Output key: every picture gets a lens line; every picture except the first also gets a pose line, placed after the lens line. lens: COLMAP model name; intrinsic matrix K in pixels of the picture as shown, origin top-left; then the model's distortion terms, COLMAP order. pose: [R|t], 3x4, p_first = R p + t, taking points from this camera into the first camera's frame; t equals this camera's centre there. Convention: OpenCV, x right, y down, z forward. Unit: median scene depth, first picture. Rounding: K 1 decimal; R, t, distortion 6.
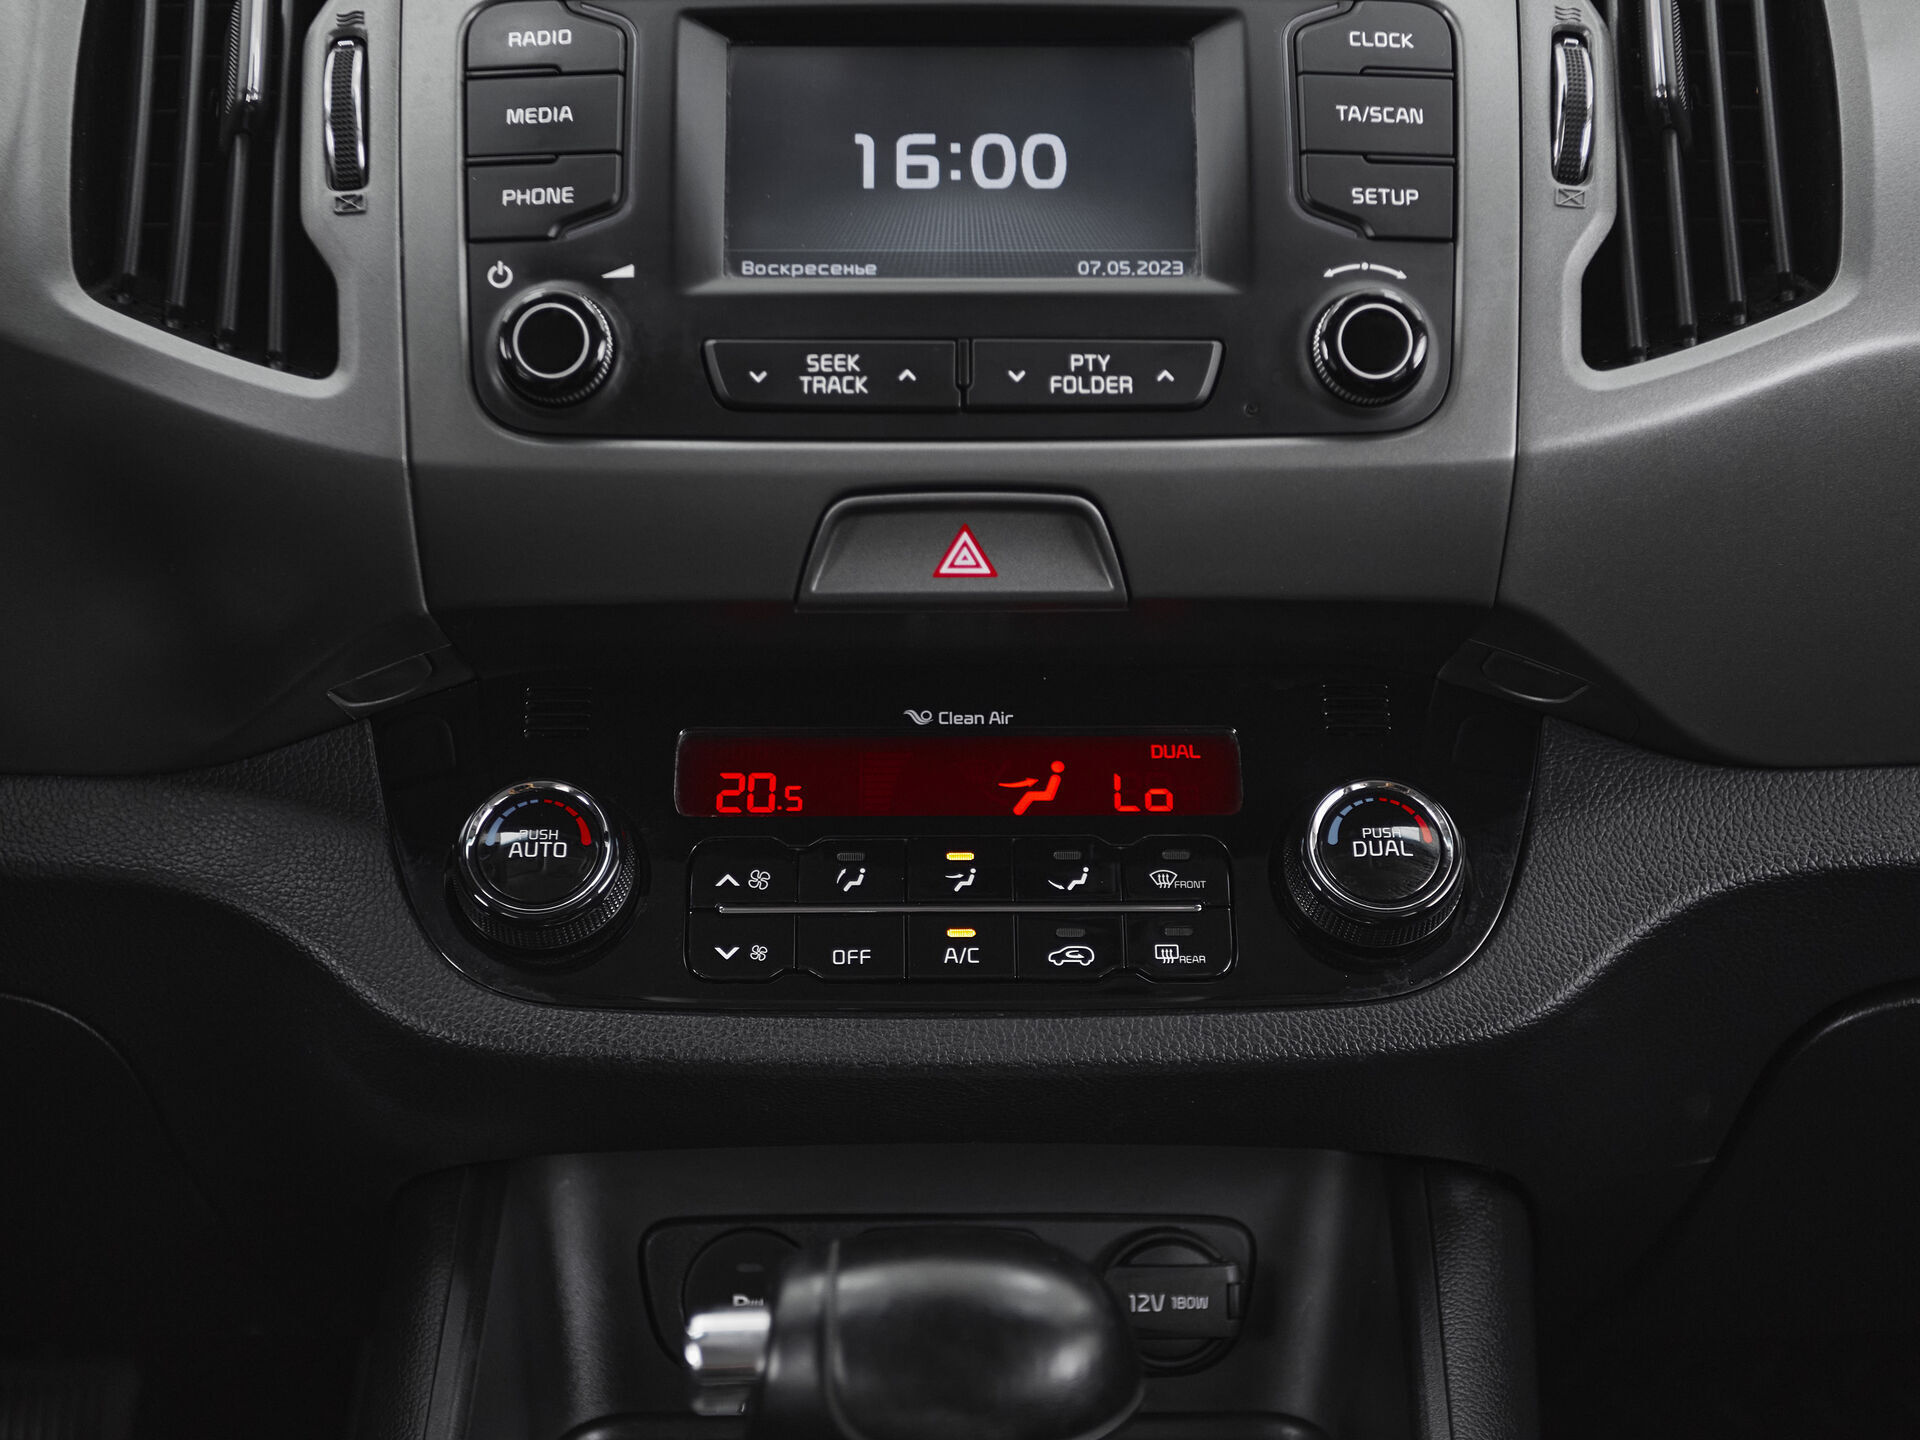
lens RADIAL K [[2555.3, 0, 945.3], [0, 2555.3, 787.8], [0, 0, 1]] dist [0.048263, 0.000000]
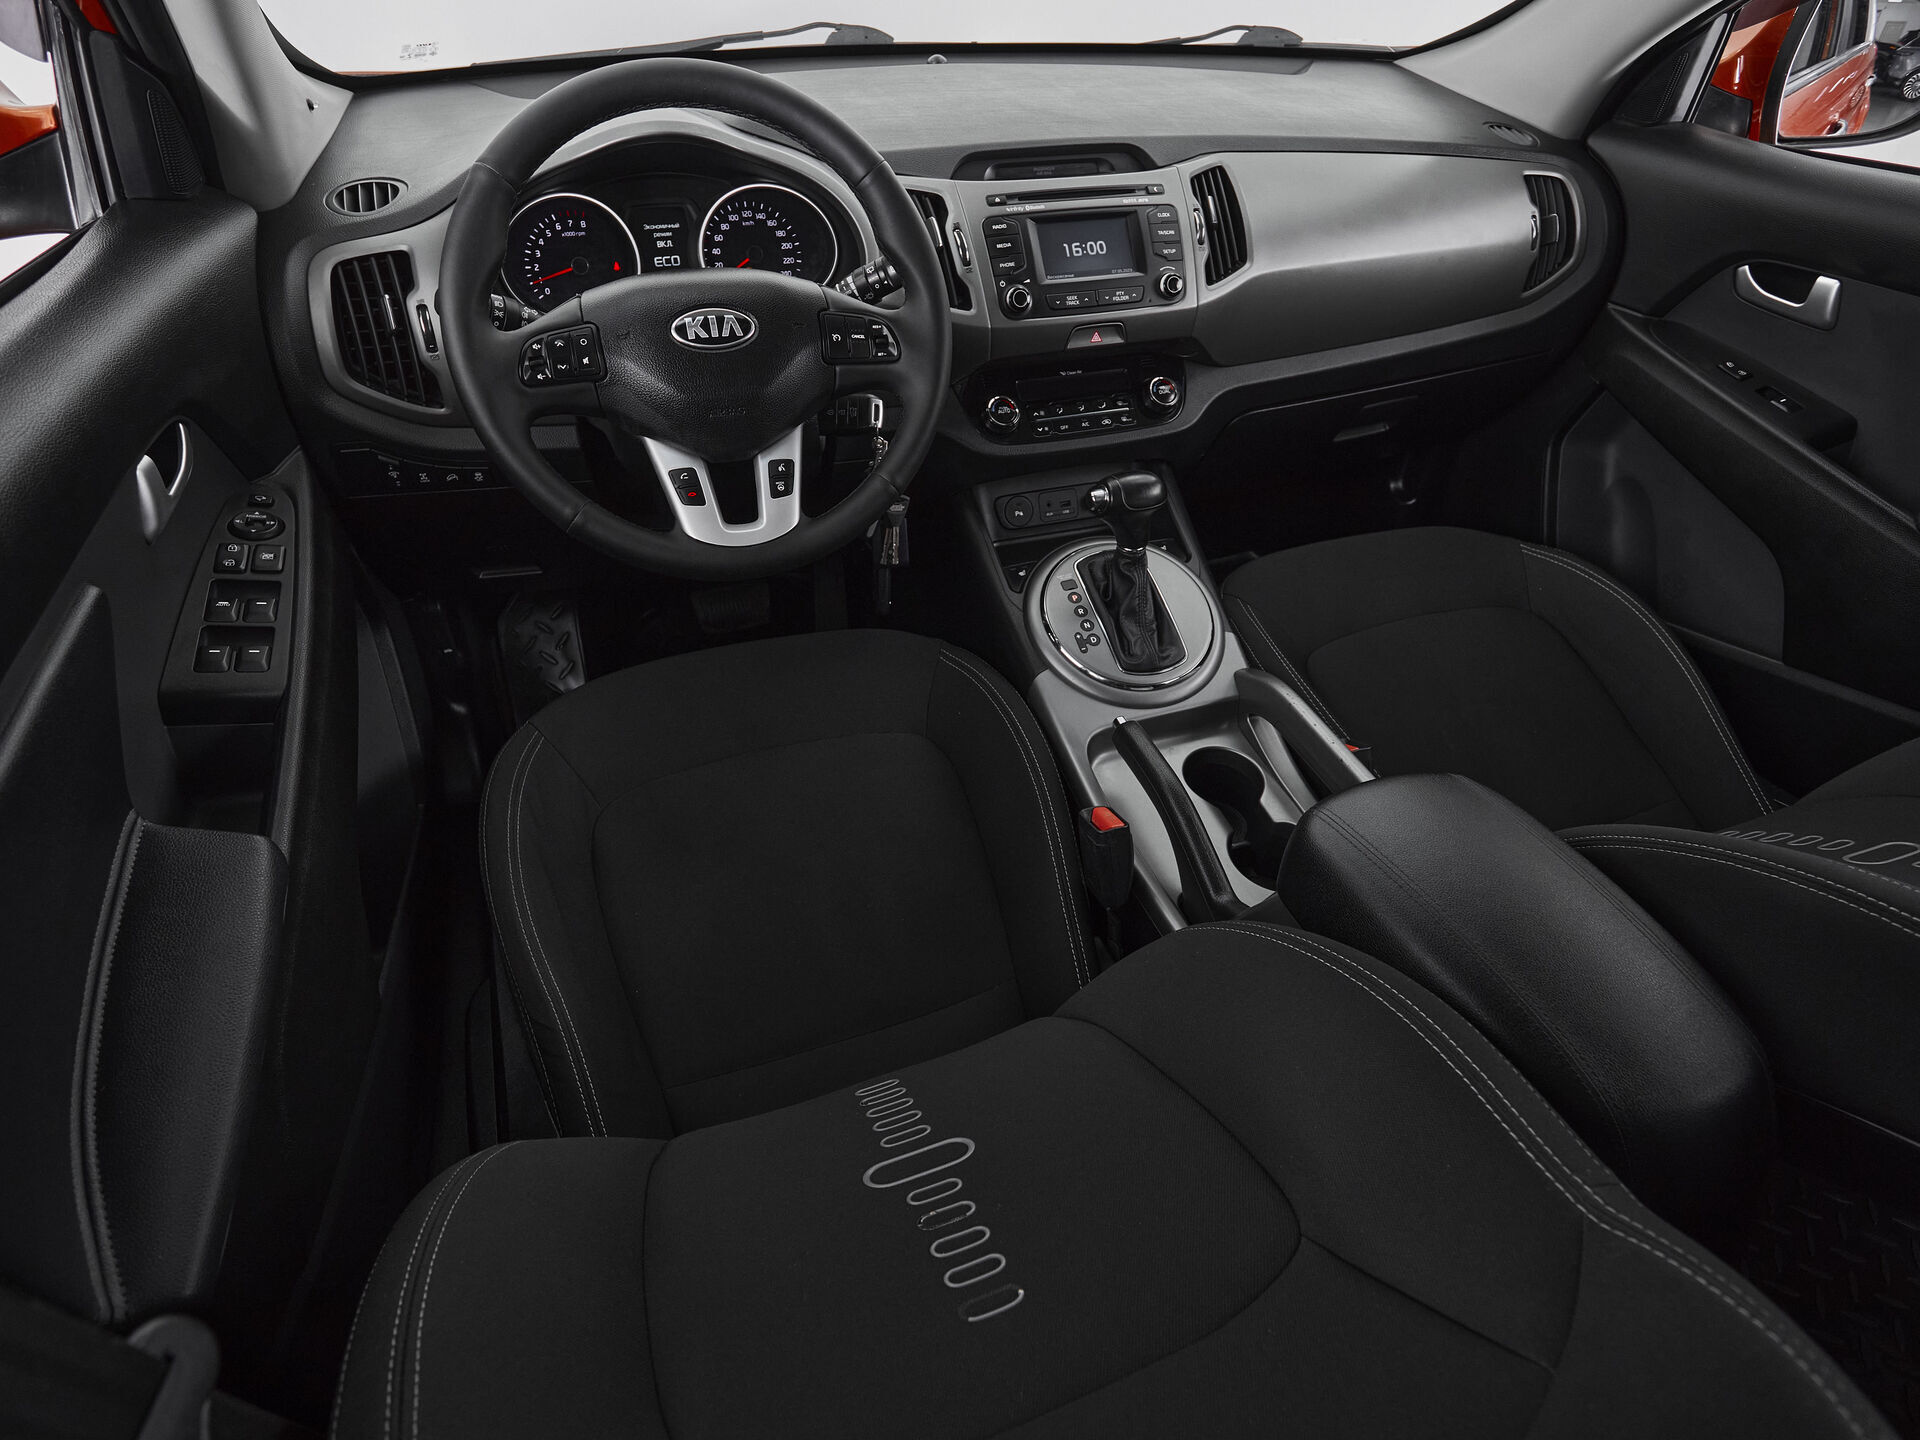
lens RADIAL K [[1047.9, 0, 959.9], [0, 1047.9, 716.5], [0, 0, 1]] dist [0.000798, -0.004683]
pose [[0.947879, -0.188036, 0.257232, -0.867365], [0.103516, 0.945241, 0.309521, -0.051751], [-0.301347, -0.266761, 0.915439, -0.918893]]
